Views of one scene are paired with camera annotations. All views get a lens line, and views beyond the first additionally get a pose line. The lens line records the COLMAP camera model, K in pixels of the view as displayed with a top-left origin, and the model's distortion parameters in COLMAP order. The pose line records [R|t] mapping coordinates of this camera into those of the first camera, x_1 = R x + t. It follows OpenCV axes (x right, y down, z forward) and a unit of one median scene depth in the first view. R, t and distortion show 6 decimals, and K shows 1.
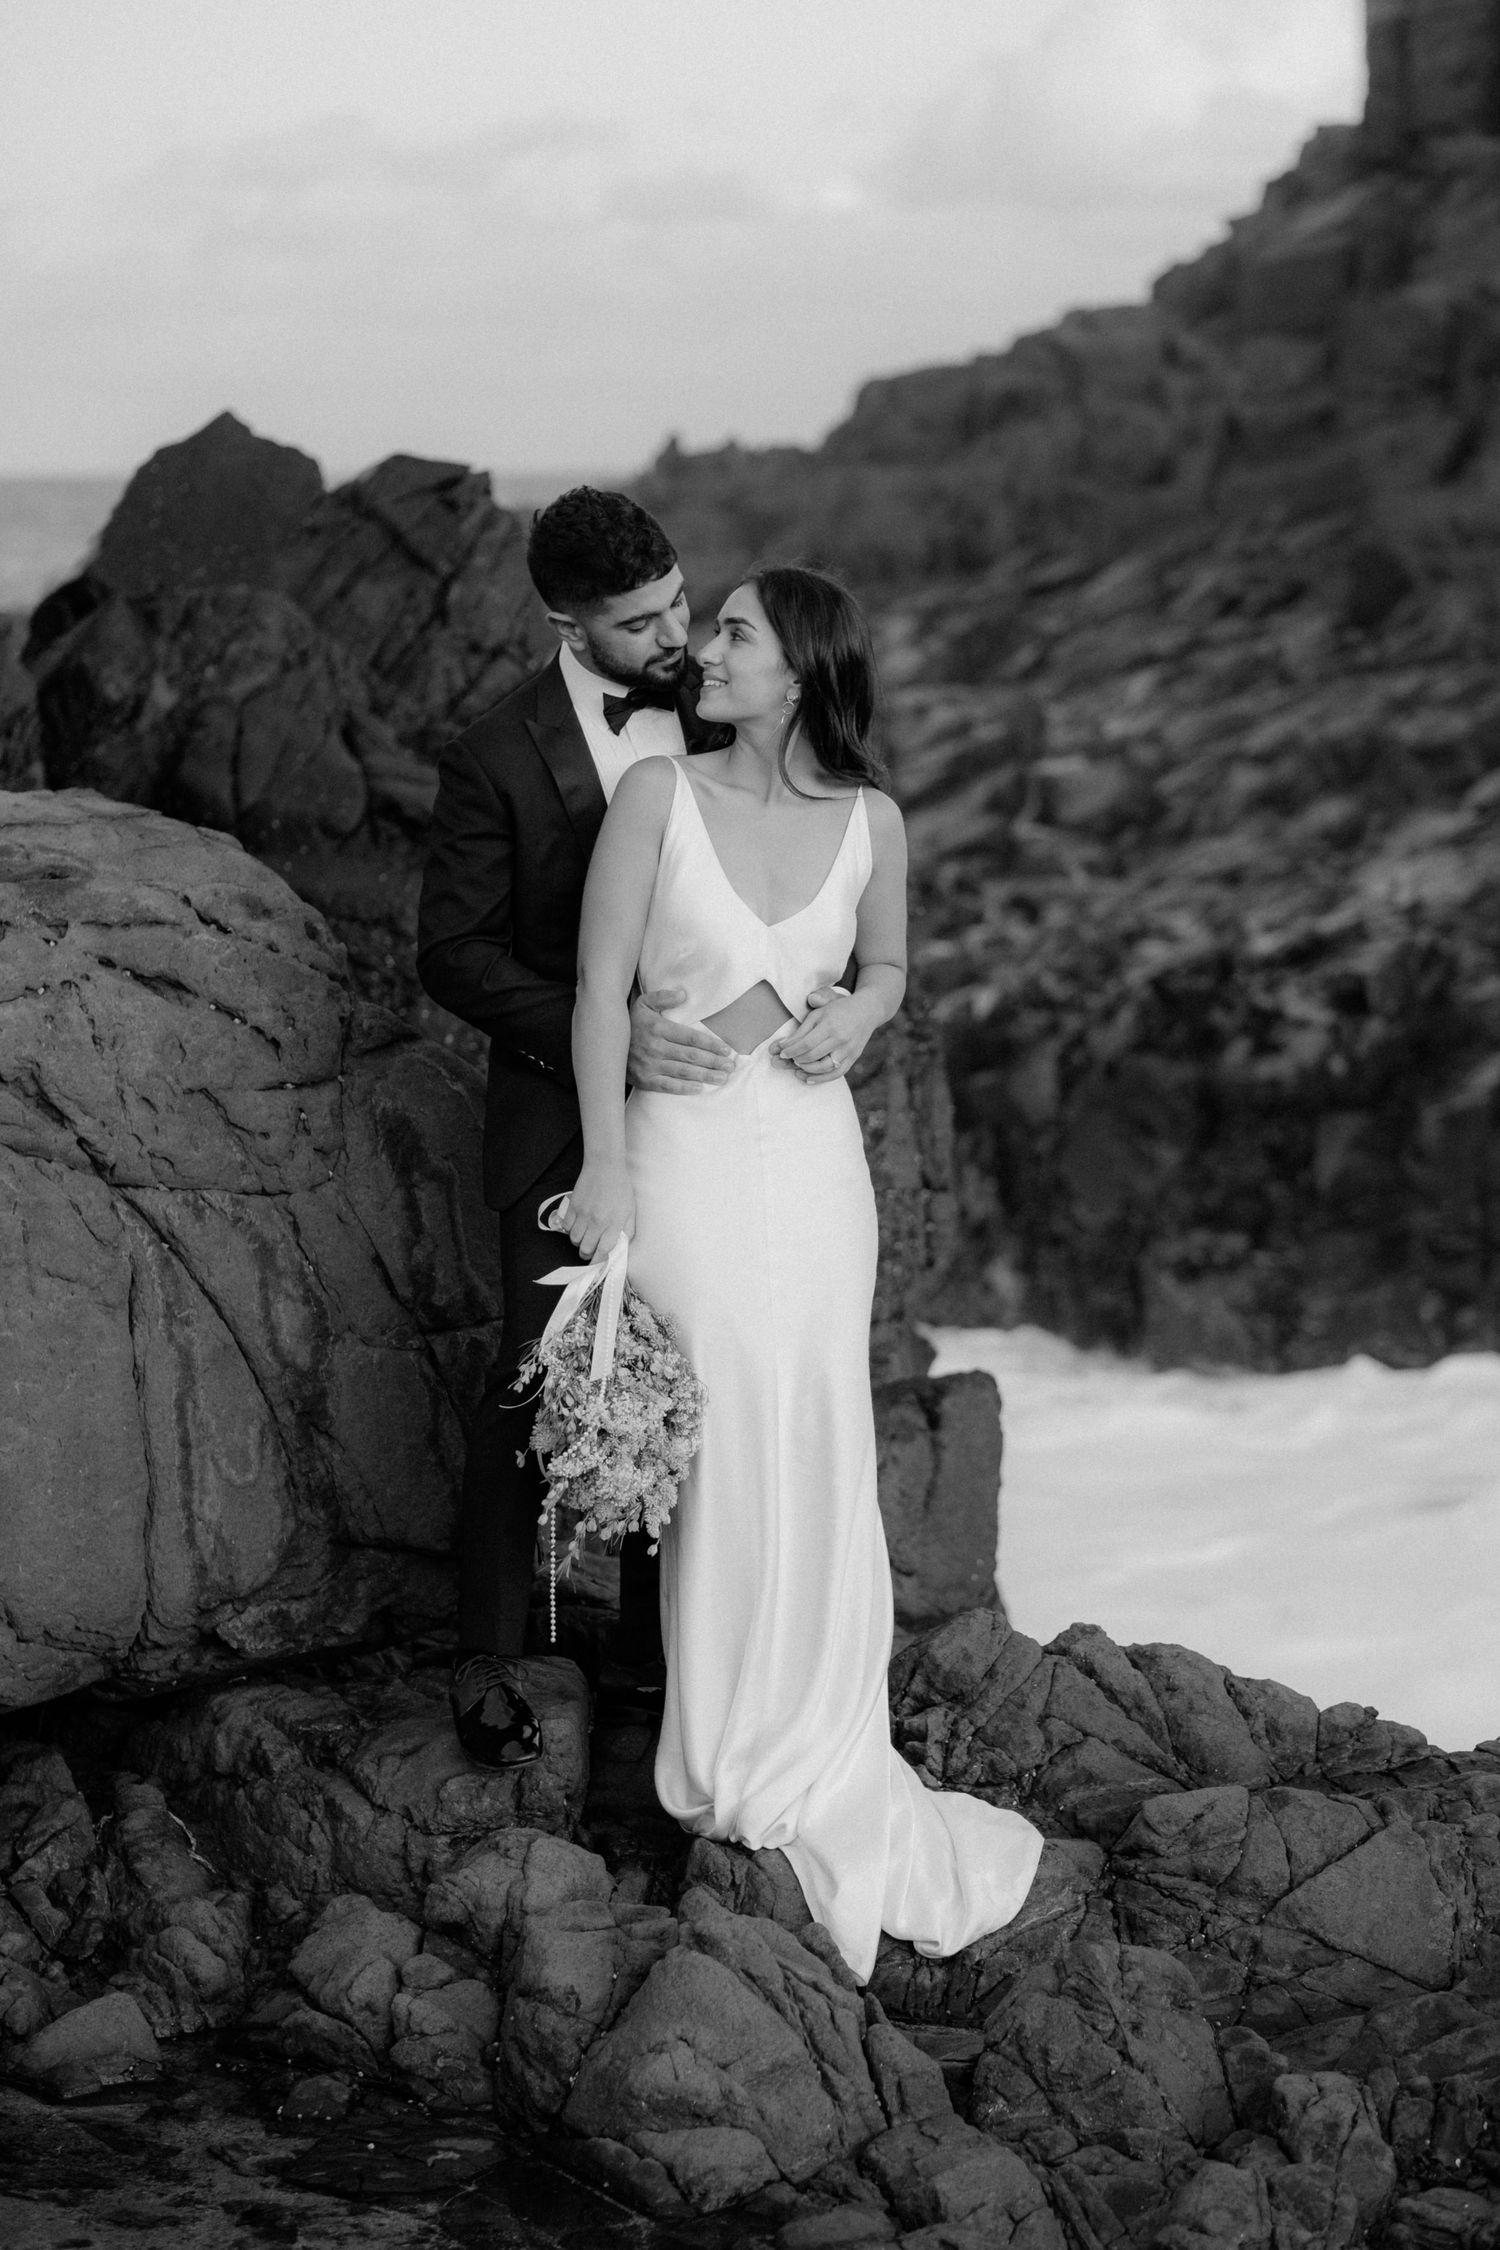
lens RADIAL K [[5905.5, 0, 788.7], [0, 5905.5, 1170.3], [0, 0, 1]] dist [0.103987, -1.561365]
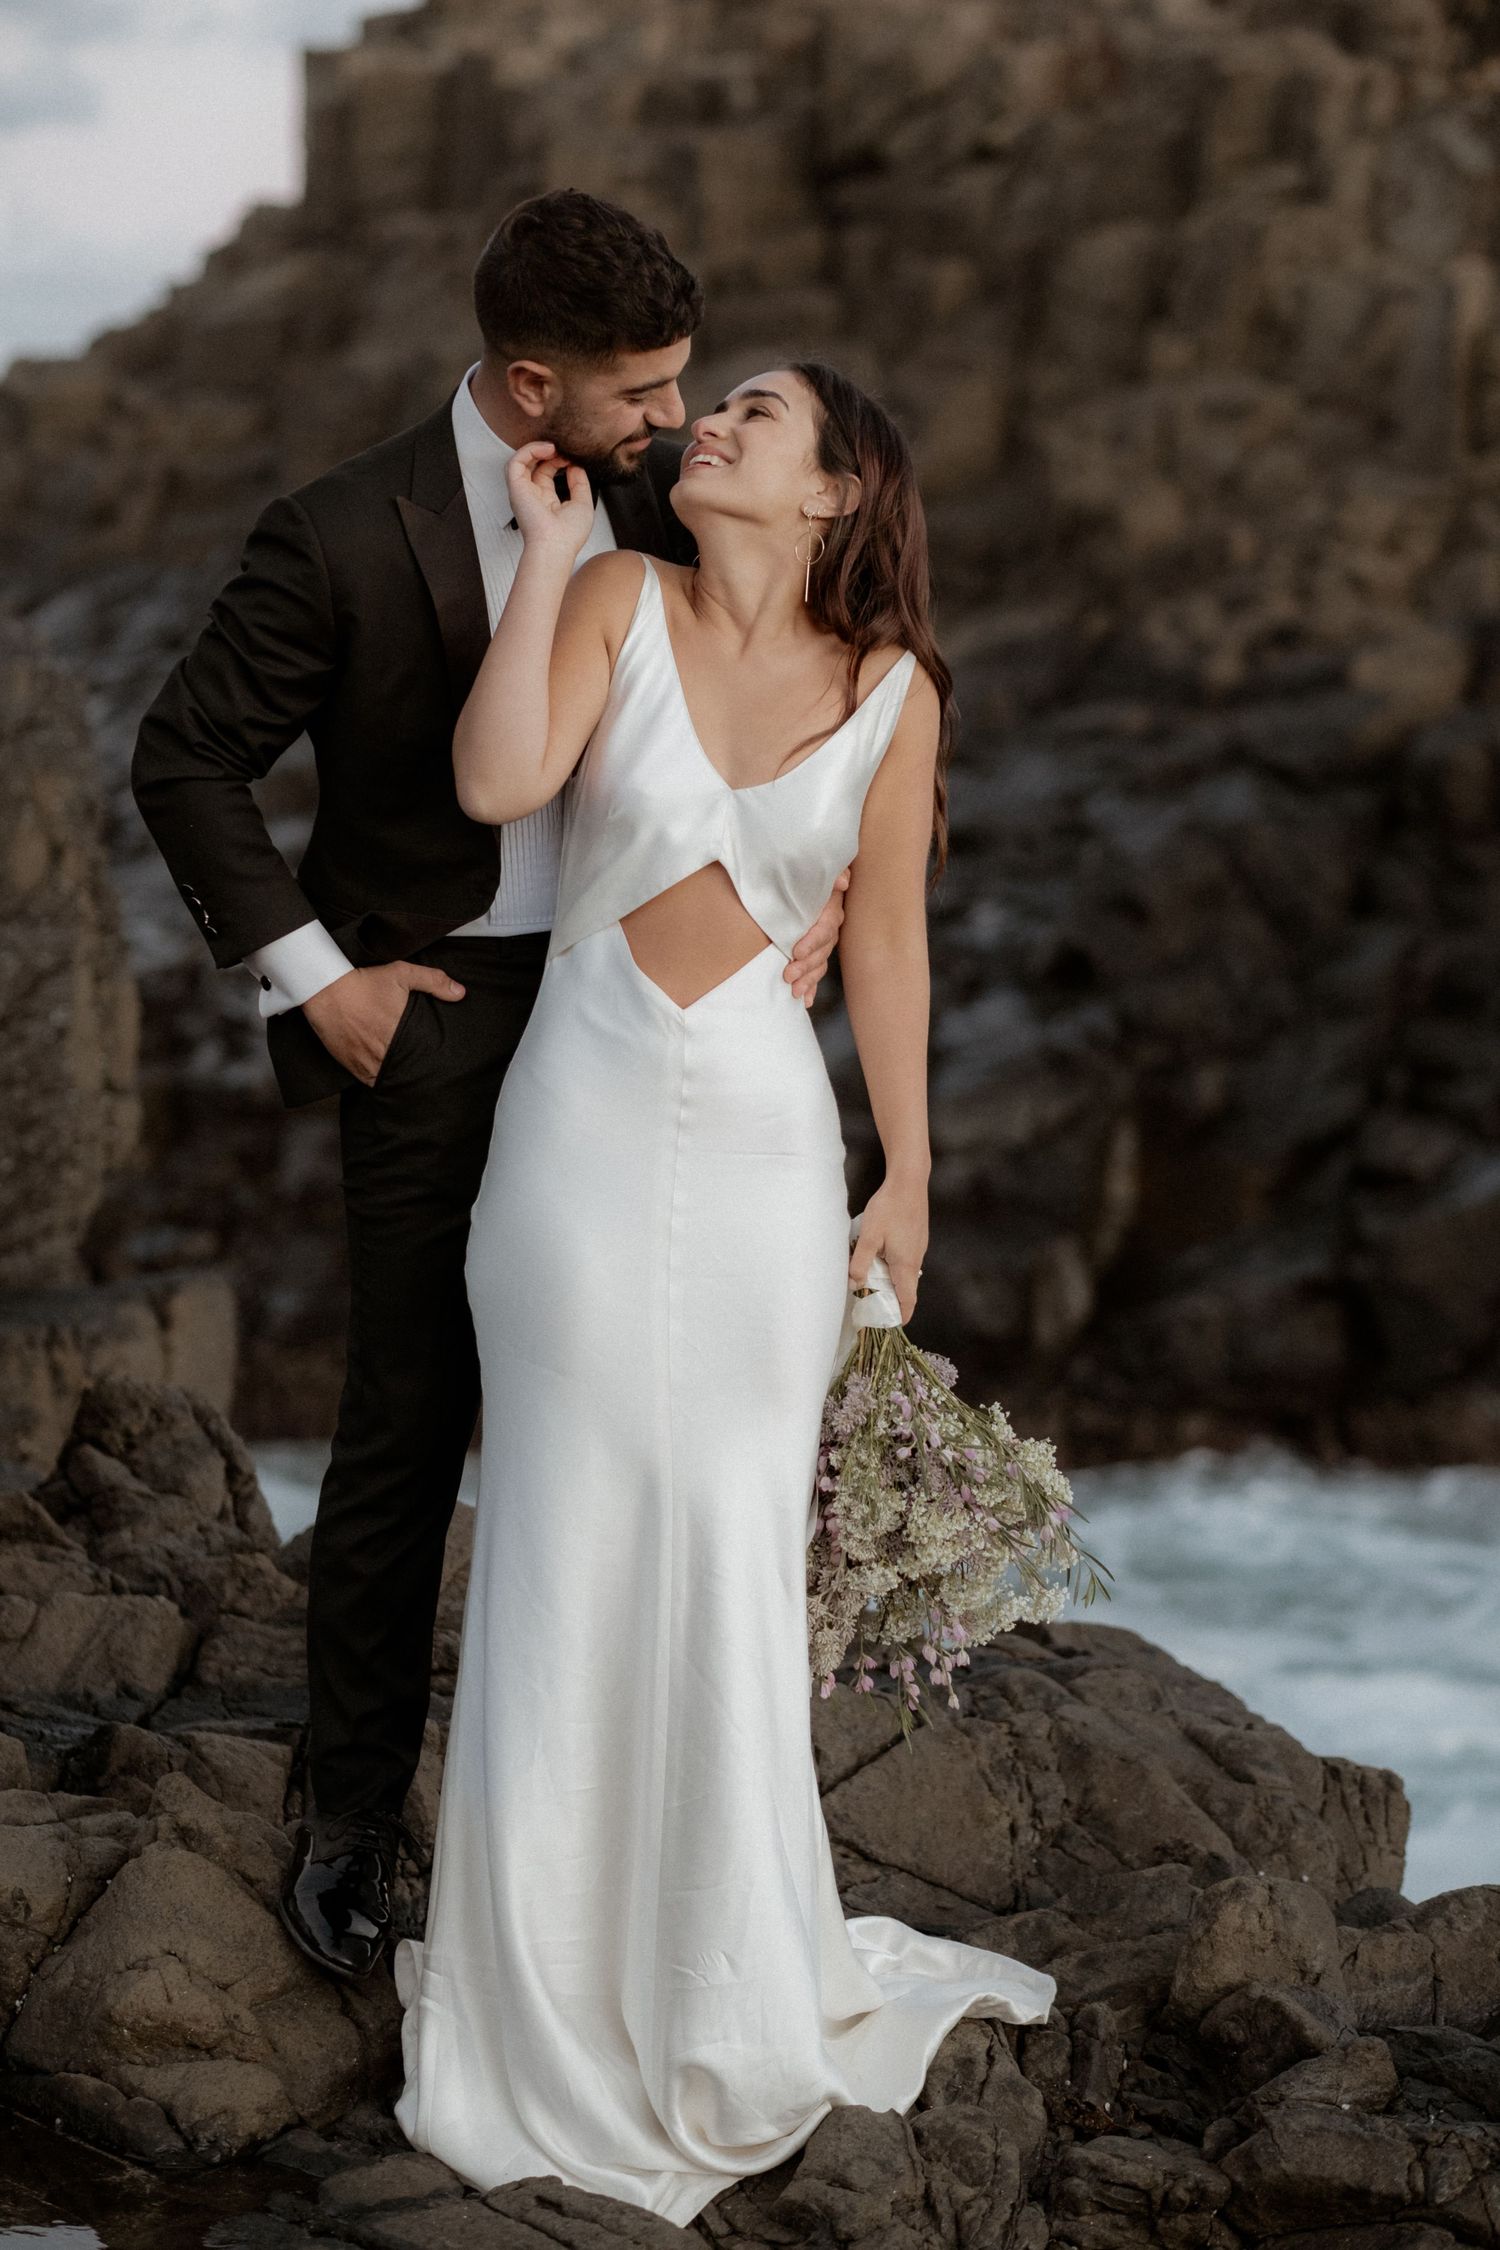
lens RADIAL K [[5502.2, 0, 721.8], [0, 5502.2, 1086.5], [0, 0, 1]] dist [0.118300, -1.787540]
pose [[0.980069, 0.040327, 0.194523, -0.084665], [-0.035128, 0.998929, -0.030104, 0.041217], [-0.195529, 0.022671, 0.980436, 0.203577]]
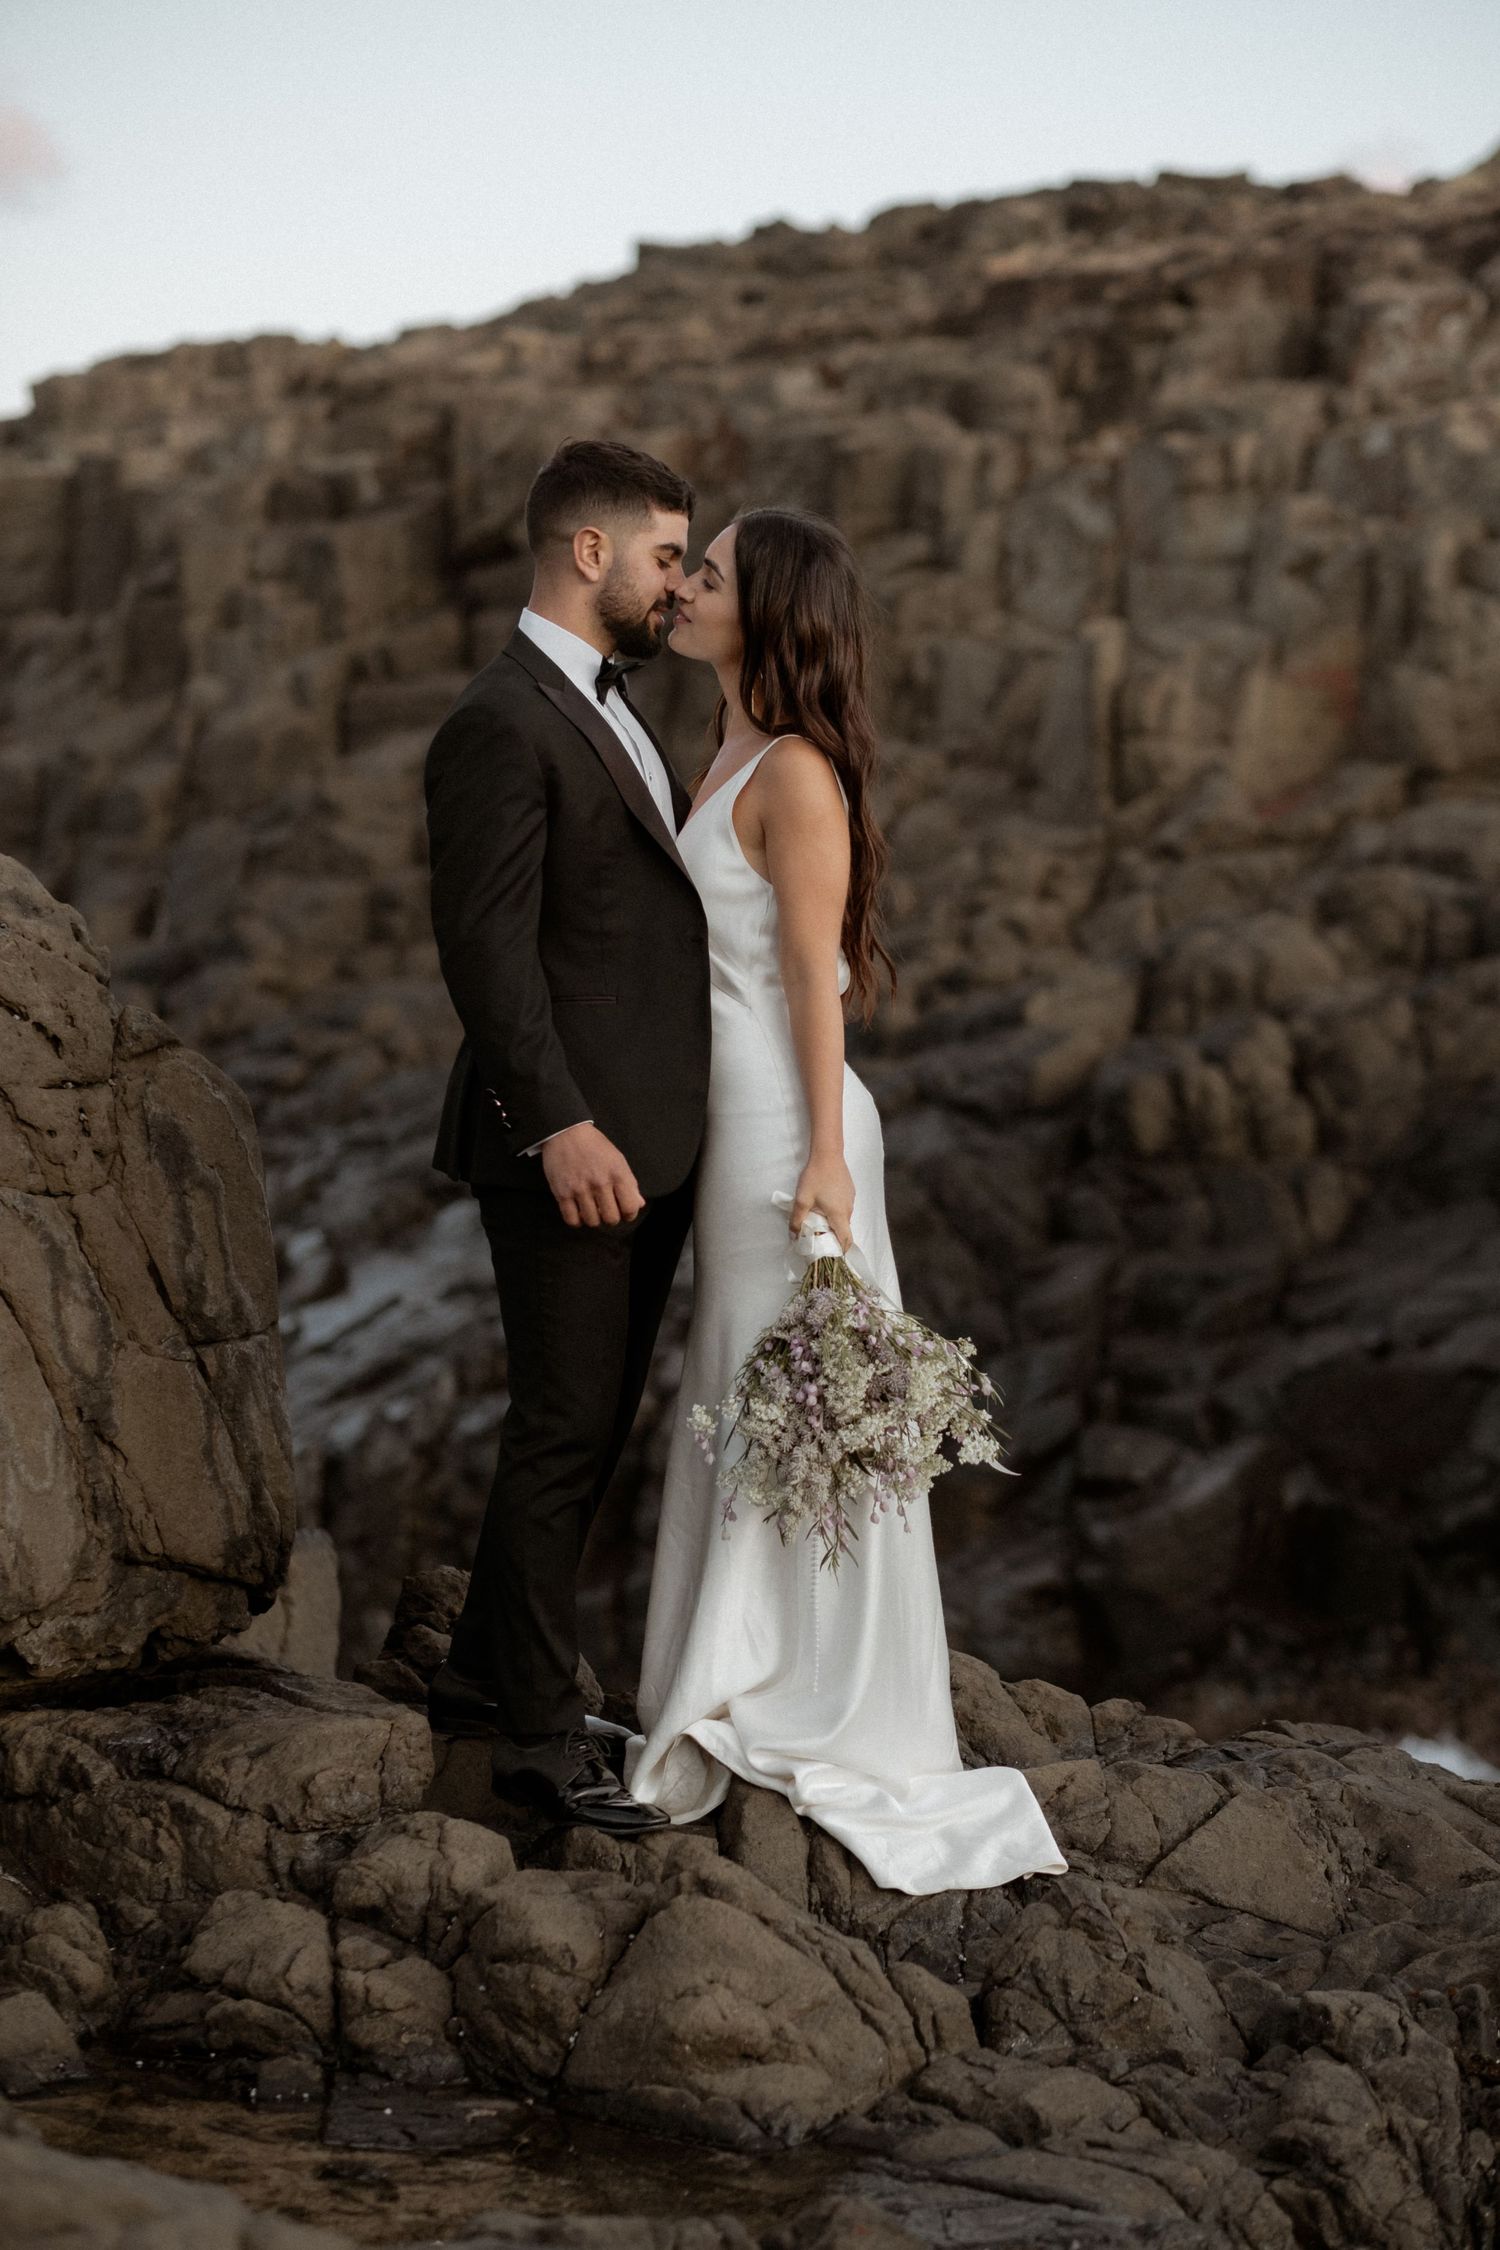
lens RADIAL K [[5504.1, 0, 803.0], [0, 5504.1, 1169.1], [0, 0, 1]] dist [0.103597, -1.616861]
pose [[0.957587, 0.006306, 0.288076, -0.232554], [0.019480, 0.996056, -0.086557, 0.081036], [-0.287486, 0.088498, 0.953688, 0.105916]]
